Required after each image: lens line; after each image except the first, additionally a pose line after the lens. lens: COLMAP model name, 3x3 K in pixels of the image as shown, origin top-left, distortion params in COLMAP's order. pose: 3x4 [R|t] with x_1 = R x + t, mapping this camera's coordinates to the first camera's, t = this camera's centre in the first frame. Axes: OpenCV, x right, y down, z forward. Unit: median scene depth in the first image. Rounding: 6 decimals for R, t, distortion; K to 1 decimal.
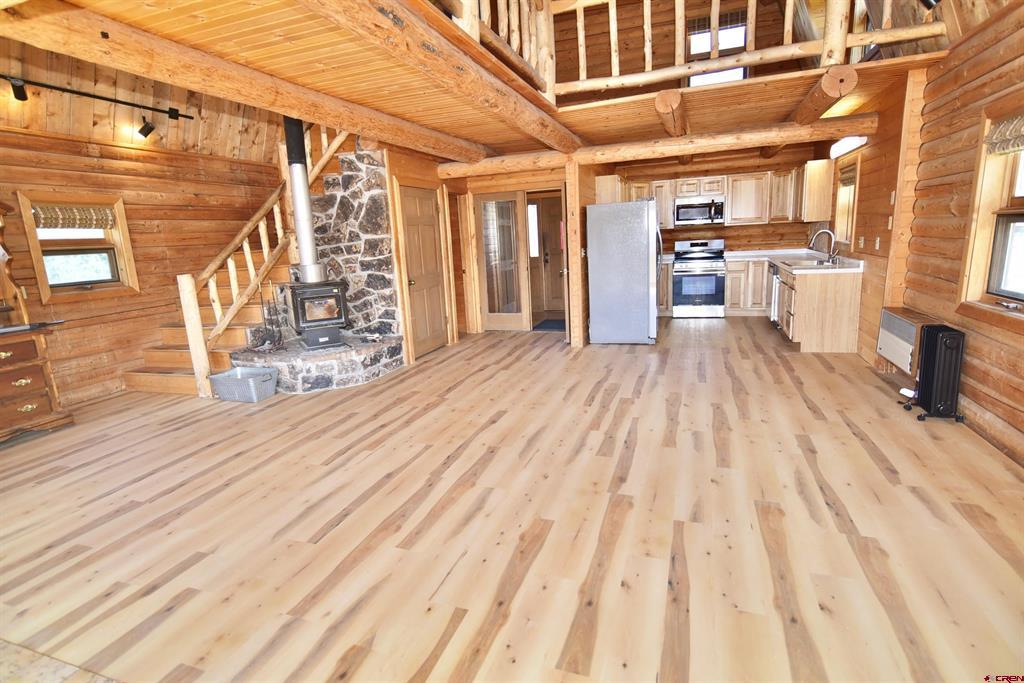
lens RADIAL K [[513.1, 0, 510.4], [0, 513.1, 344.2], [0, 0, 1]] dist [-0.012049, 0.006268]
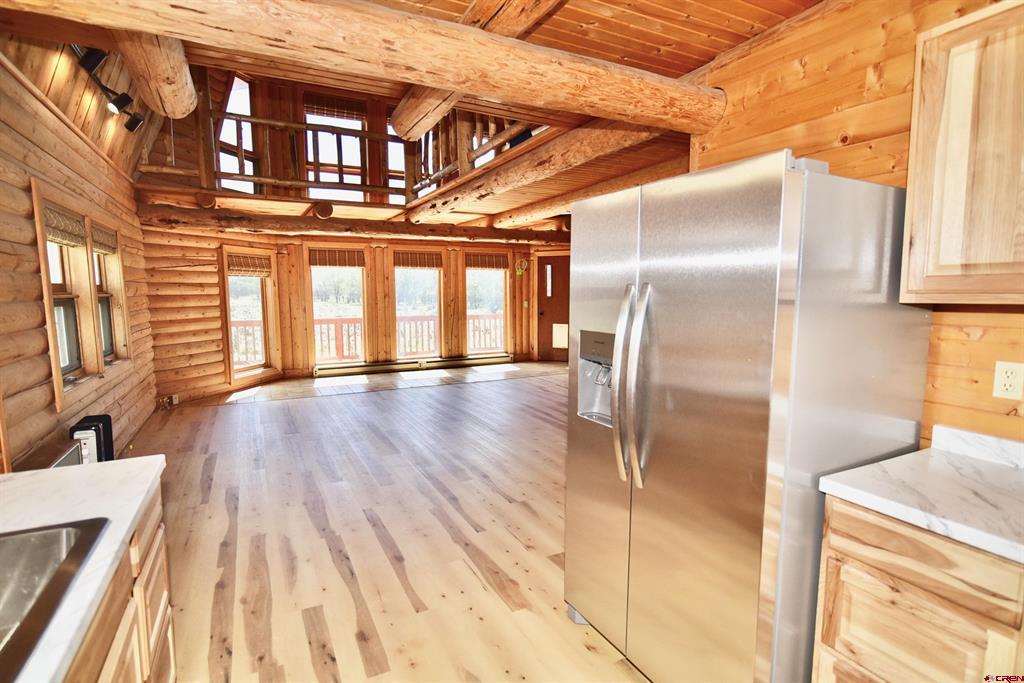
lens RADIAL K [[513.1, 0, 510.4], [0, 513.1, 344.2], [0, 0, 1]] dist [-0.012049, 0.006268]
pose [[-0.683308, 0.132848, -0.717942, 0.613264], [-0.110533, 0.953152, 0.281572, -0.311532], [0.721715, 0.271757, -0.636613, 1.307635]]
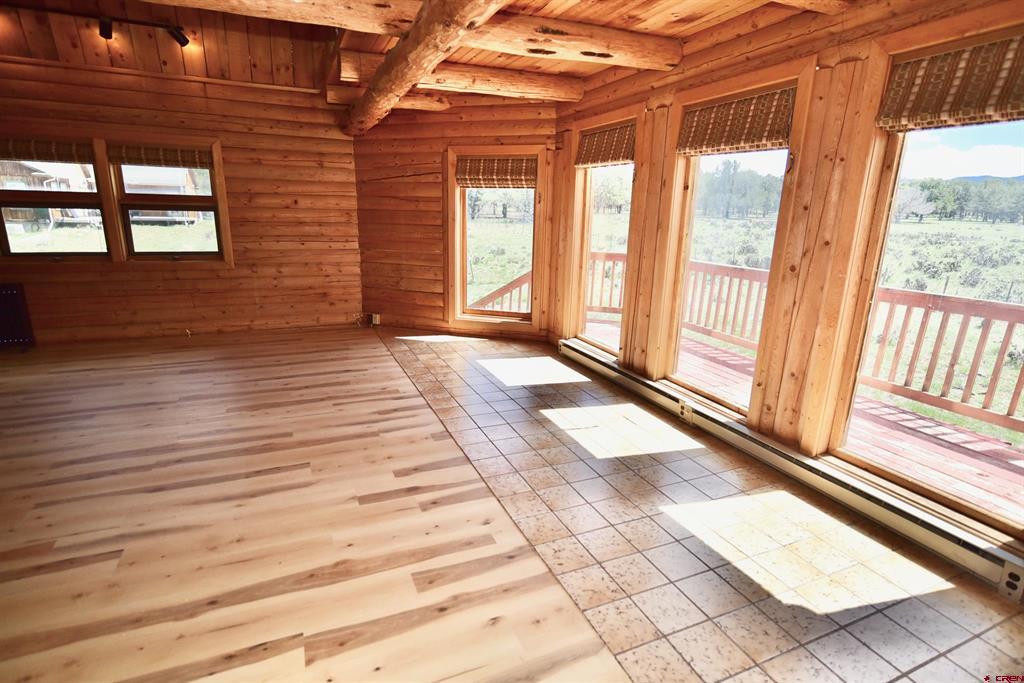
lens RADIAL K [[513.1, 0, 510.4], [0, 513.1, 344.2], [0, 0, 1]] dist [-0.012049, 0.006268]
pose [[-0.682345, -0.148006, 0.715891, -0.667130], [0.162844, 0.923910, 0.346225, -0.083676], [-0.712662, 0.352824, -0.606324, 0.576980]]
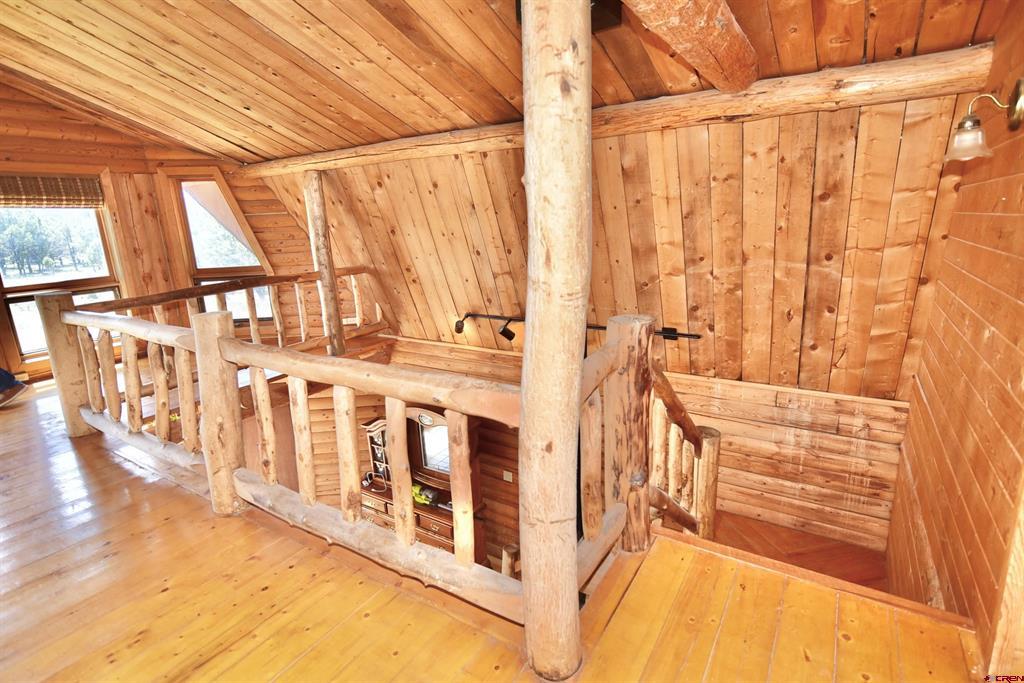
lens RADIAL K [[513.1, 0, 510.4], [0, 513.1, 344.2], [0, 0, 1]] dist [-0.012049, 0.006268]
pose [[-0.223956, 0.298502, -0.927761, 0.073522], [-0.152762, 0.929423, 0.335913, -0.676624], [0.962553, 0.216956, -0.162550, 0.945018]]
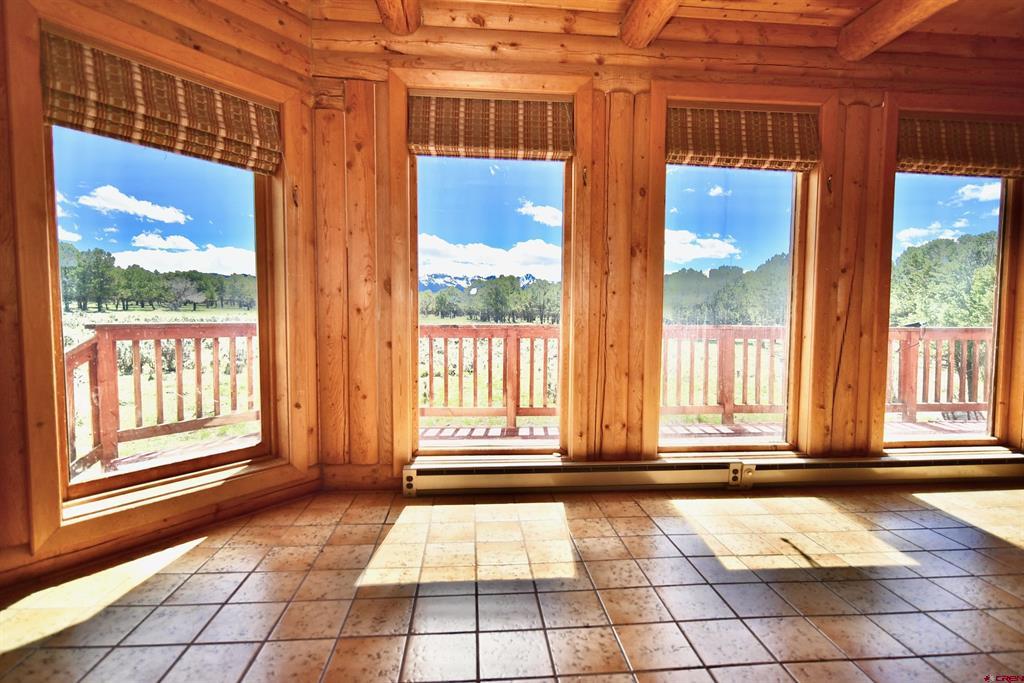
lens RADIAL K [[517.9, 0, 510.2], [0, 517.9, 345.7], [0, 0, 1]] dist [-0.002499, 0.000089]
pose [[-0.906680, 0.072835, -0.415483, 0.038966], [-0.045043, 0.962631, 0.267045, 0.000838], [0.419408, 0.260839, -0.869517, 0.381314]]
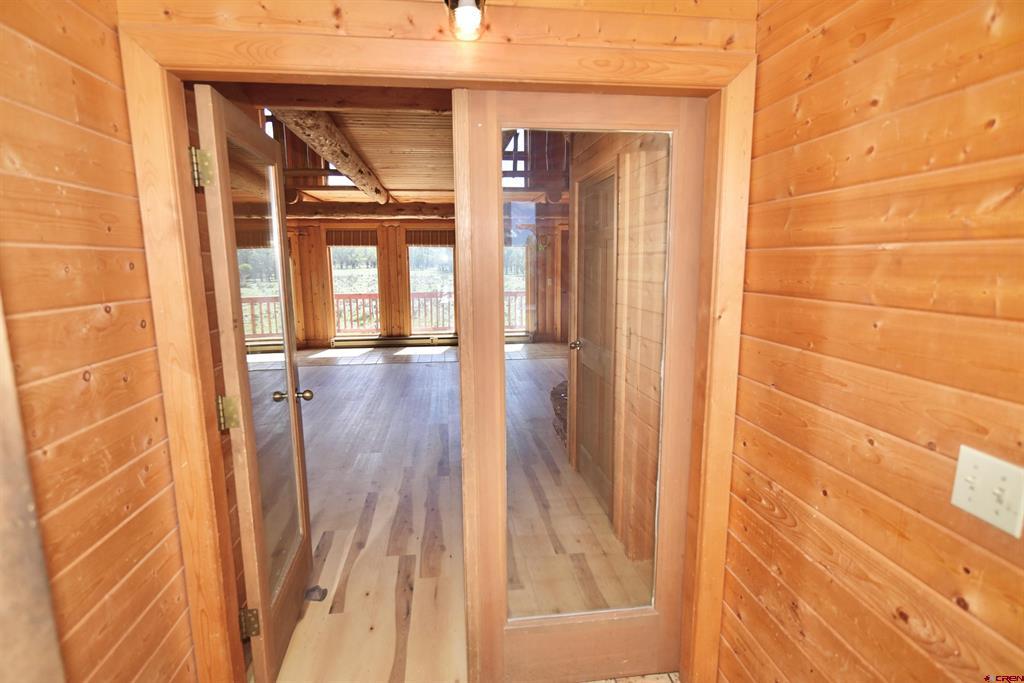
lens RADIAL K [[513.1, 0, 510.4], [0, 513.1, 344.2], [0, 0, 1]] dist [-0.012049, 0.006268]
pose [[-0.889610, 0.132557, -0.437062, 0.146274], [-0.038375, 0.931877, 0.360740, -0.362078], [0.455107, 0.337690, -0.823920, 1.583910]]
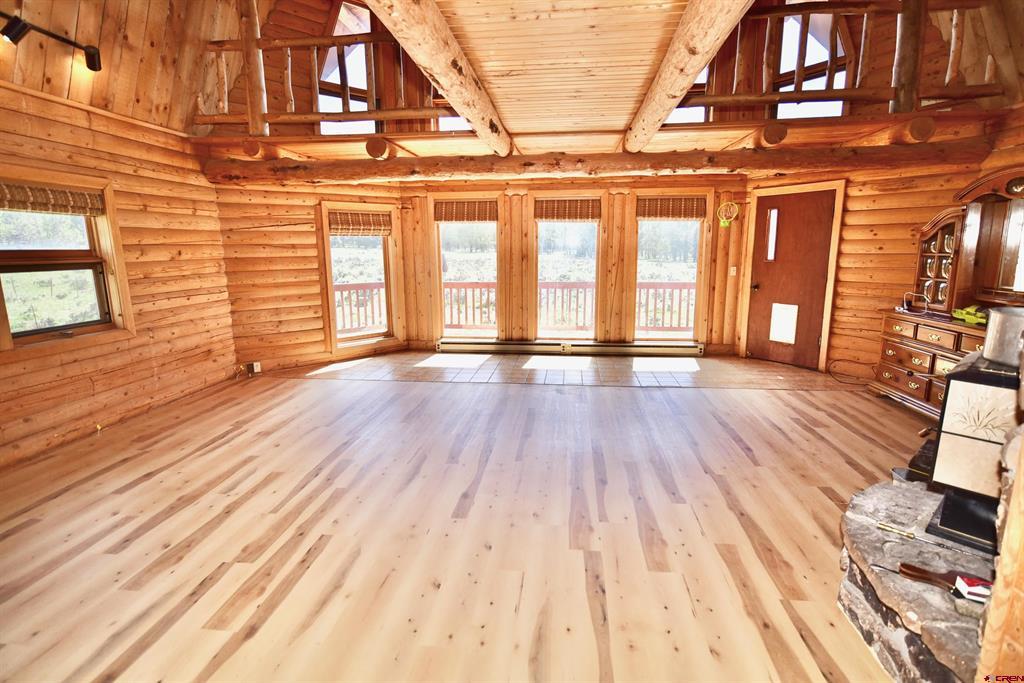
lens RADIAL K [[513.1, 0, 510.4], [0, 513.1, 344.2], [0, 0, 1]] dist [-0.012049, 0.006268]
pose [[-0.972116, 0.102746, -0.210791, 0.029471], [0.012354, 0.920091, 0.391510, -0.260401], [0.234173, 0.377989, -0.895705, 1.171615]]
